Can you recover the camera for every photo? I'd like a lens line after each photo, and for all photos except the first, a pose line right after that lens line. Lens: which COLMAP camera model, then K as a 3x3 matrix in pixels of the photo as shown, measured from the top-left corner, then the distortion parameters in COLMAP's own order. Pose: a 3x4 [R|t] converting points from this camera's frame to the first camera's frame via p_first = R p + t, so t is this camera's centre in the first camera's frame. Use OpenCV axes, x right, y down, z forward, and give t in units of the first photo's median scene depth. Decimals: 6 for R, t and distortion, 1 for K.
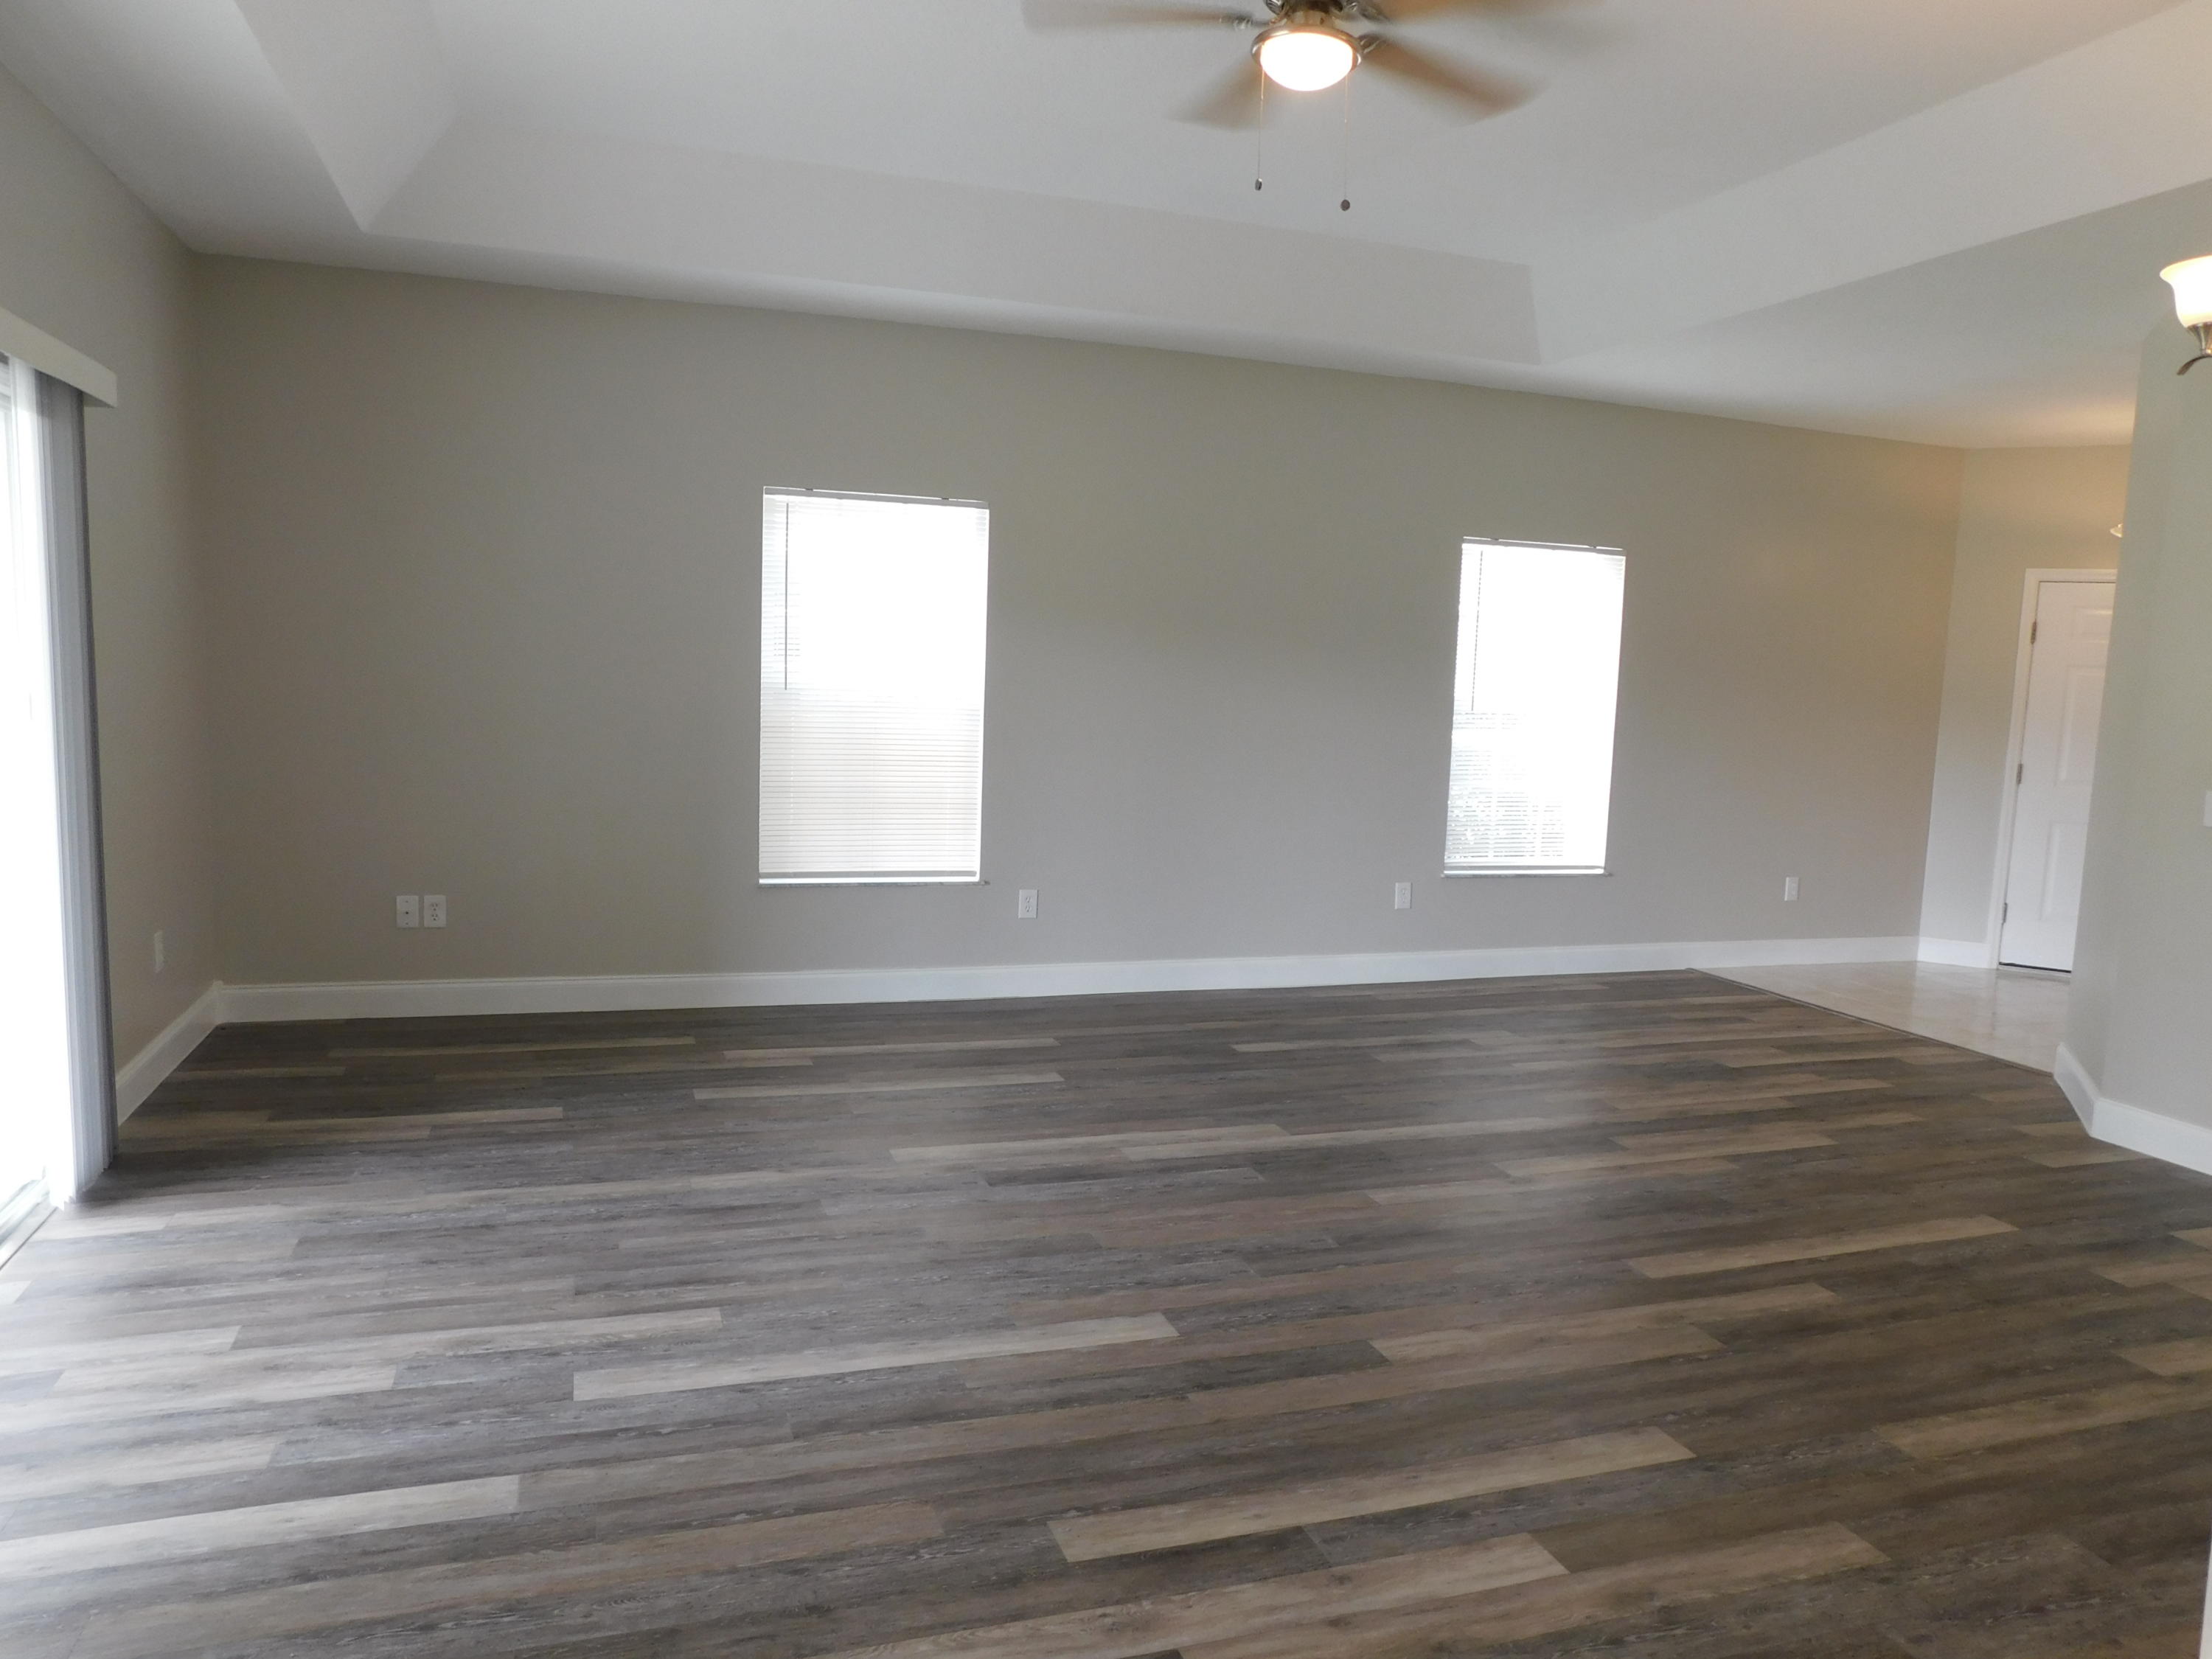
lens RADIAL K [[1527.7, 0, 1106.3], [0, 1527.7, 832.1], [0, 0, 1]] dist [-0.010447, 0.003565]
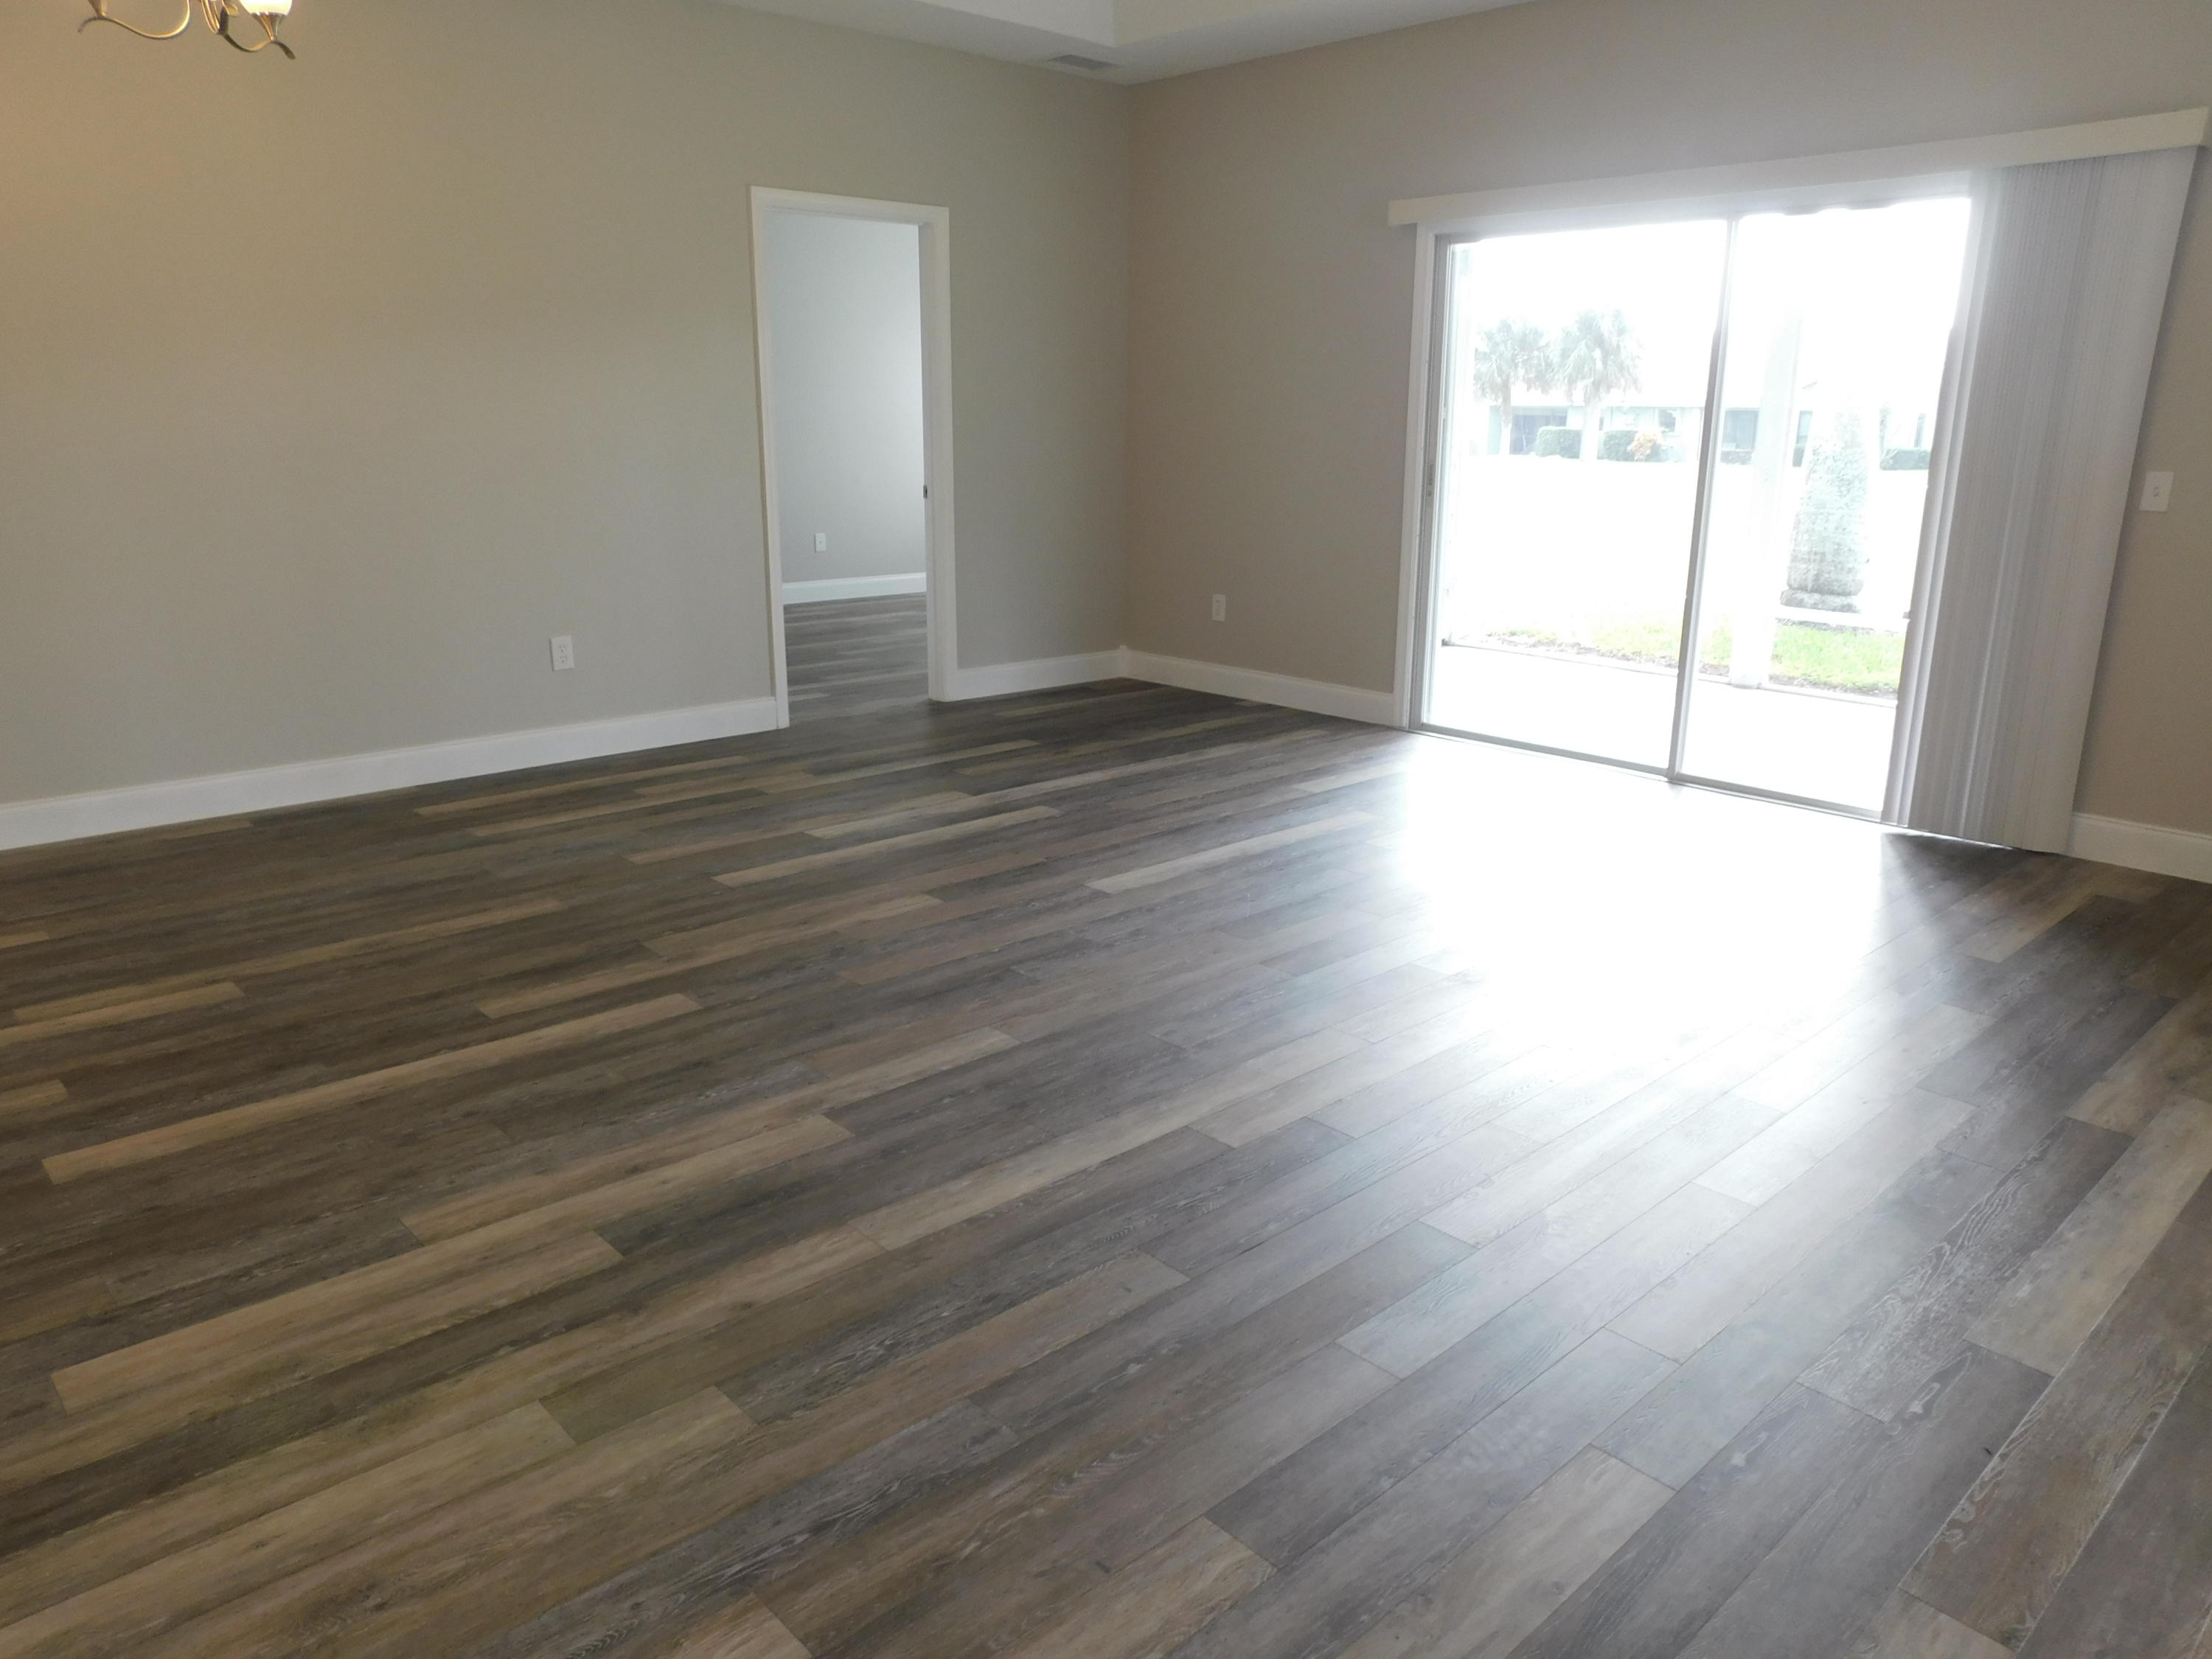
lens RADIAL K [[1527.7, 0, 1107.2], [0, 1527.7, 829.1], [0, 0, 1]] dist [-0.010447, 0.003565]
pose [[-0.911453, 0.064902, -0.406253, 0.535850], [-0.083279, 0.937928, 0.336683, -0.147241], [0.402888, 0.340703, -0.849472, 2.028958]]
